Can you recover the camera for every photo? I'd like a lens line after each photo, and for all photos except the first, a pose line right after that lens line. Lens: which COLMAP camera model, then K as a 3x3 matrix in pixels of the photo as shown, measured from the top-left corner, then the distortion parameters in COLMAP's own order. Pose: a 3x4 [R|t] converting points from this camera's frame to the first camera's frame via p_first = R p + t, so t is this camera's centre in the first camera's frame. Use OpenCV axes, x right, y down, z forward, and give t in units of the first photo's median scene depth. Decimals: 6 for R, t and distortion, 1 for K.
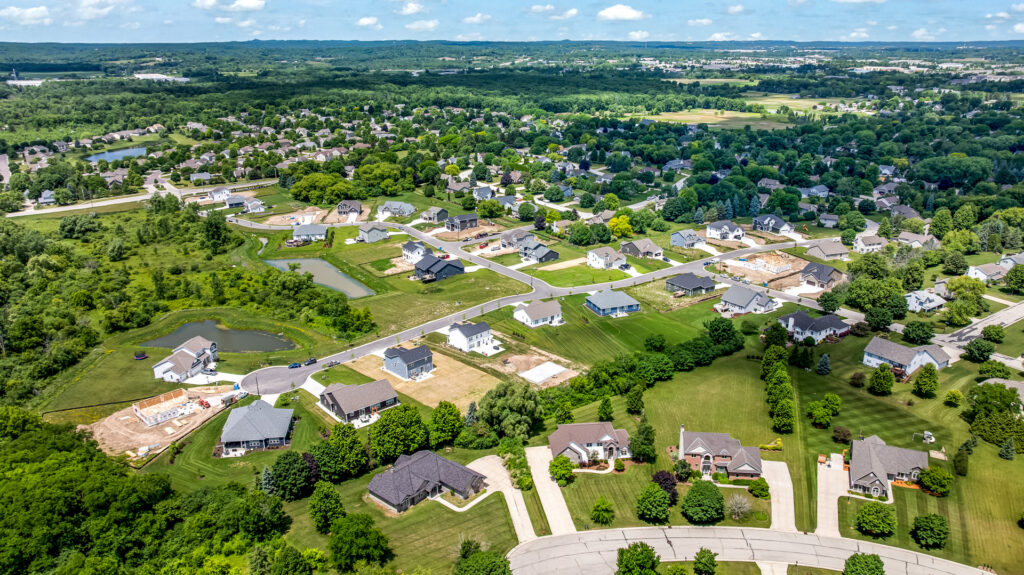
lens RADIAL K [[724.2, 0, 516.6], [0, 724.2, 287.5], [0, 0, 1]] dist [-0.019169, 0.002413]
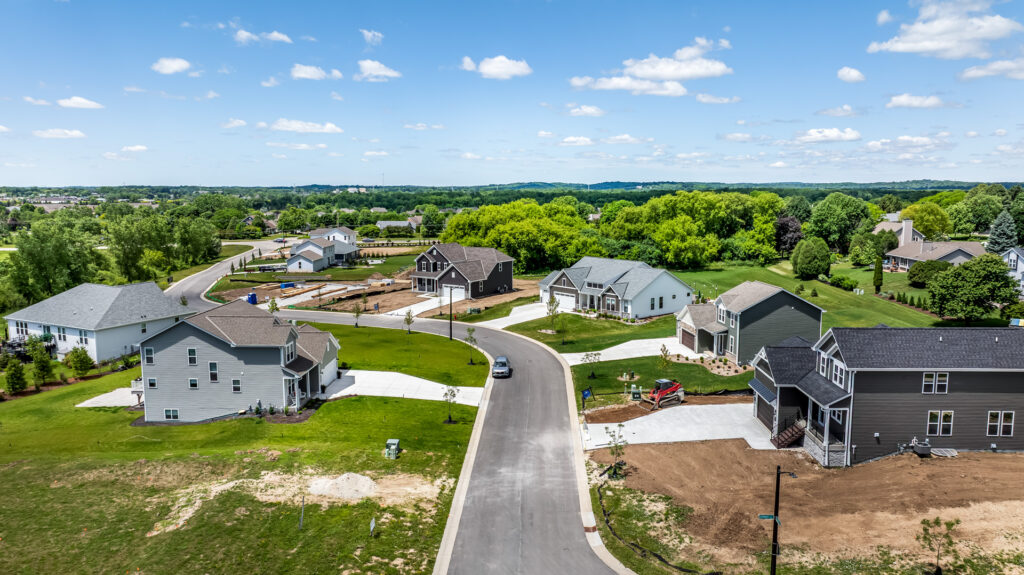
lens RADIAL K [[731.7, 0, 516.6], [0, 731.7, 265.7], [0, 0, 1]] dist [-0.029079, 0.026236]
pose [[0.798321, 0.061746, -0.599058, -0.058498], [-0.194055, 0.968048, -0.158825, -0.086600], [0.570110, 0.243043, 0.784796, 0.952095]]
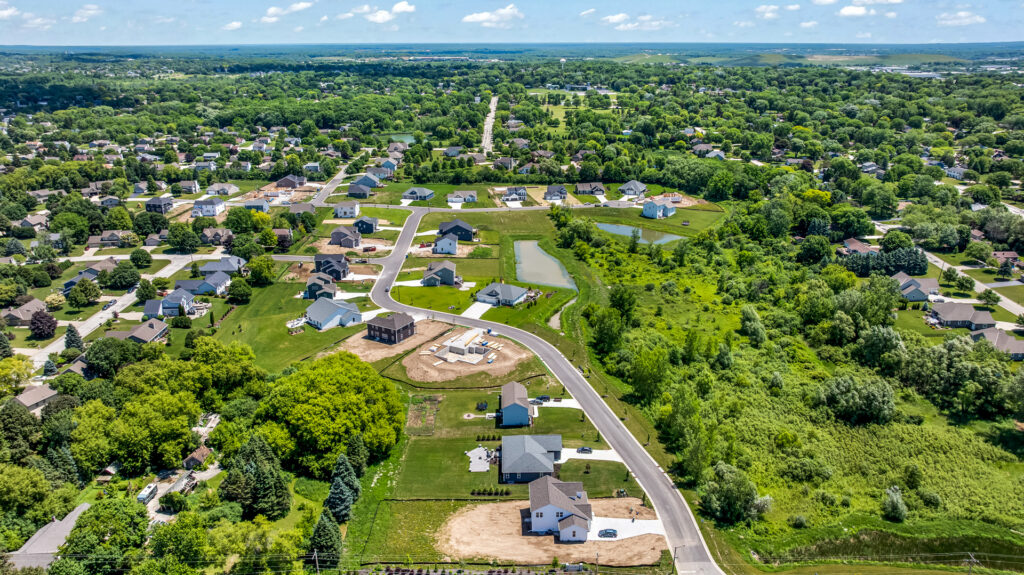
lens RADIAL K [[724.2, 0, 516.6], [0, 724.2, 287.5], [0, 0, 1]] dist [-0.019169, 0.002413]
pose [[-0.828489, -0.180183, 0.530227, -0.733863], [0.184445, 0.806197, 0.562162, -0.526420], [-0.528759, 0.563543, -0.634691, 1.552174]]
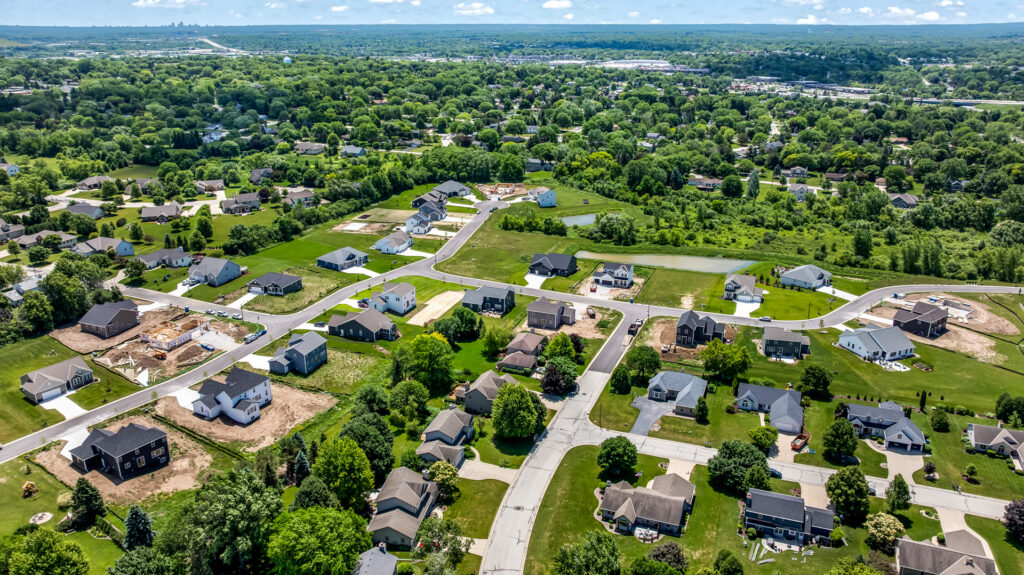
lens RADIAL K [[743.9, 0, 516.7], [0, 743.9, 286.1], [0, 0, 1]] dist [-0.018628, 0.001821]
pose [[-0.825304, 0.190034, -0.531752, 0.392466], [-0.183331, 0.800493, 0.570614, -0.478372], [0.534100, 0.568417, -0.625811, 1.409966]]
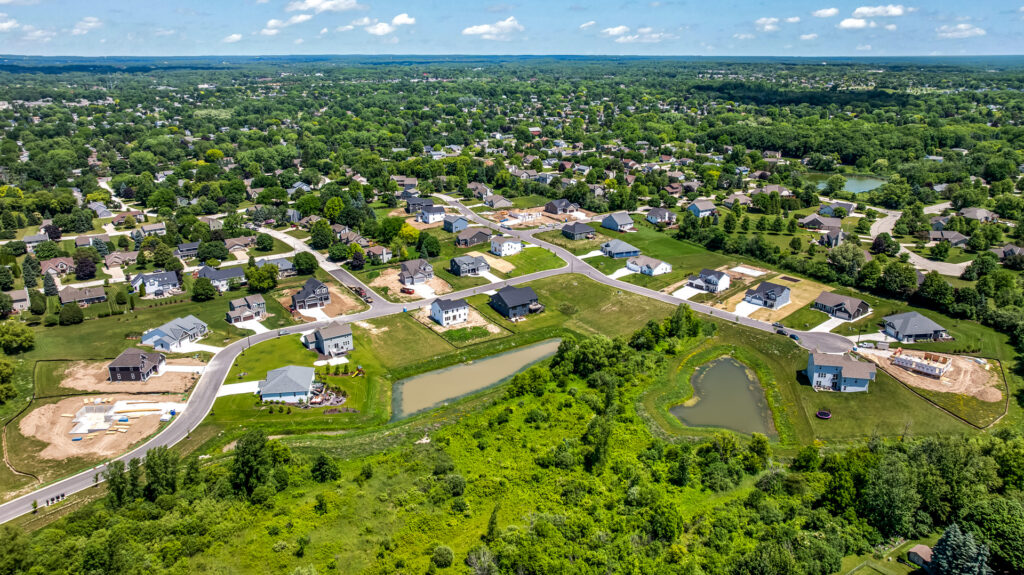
lens RADIAL K [[724.2, 0, 516.6], [0, 724.2, 287.5], [0, 0, 1]] dist [-0.019169, 0.002413]
pose [[0.016555, -0.309732, 0.950680, -0.849204], [0.325690, 0.900625, 0.287752, -0.264296], [-0.945332, 0.304863, 0.115786, 0.790992]]
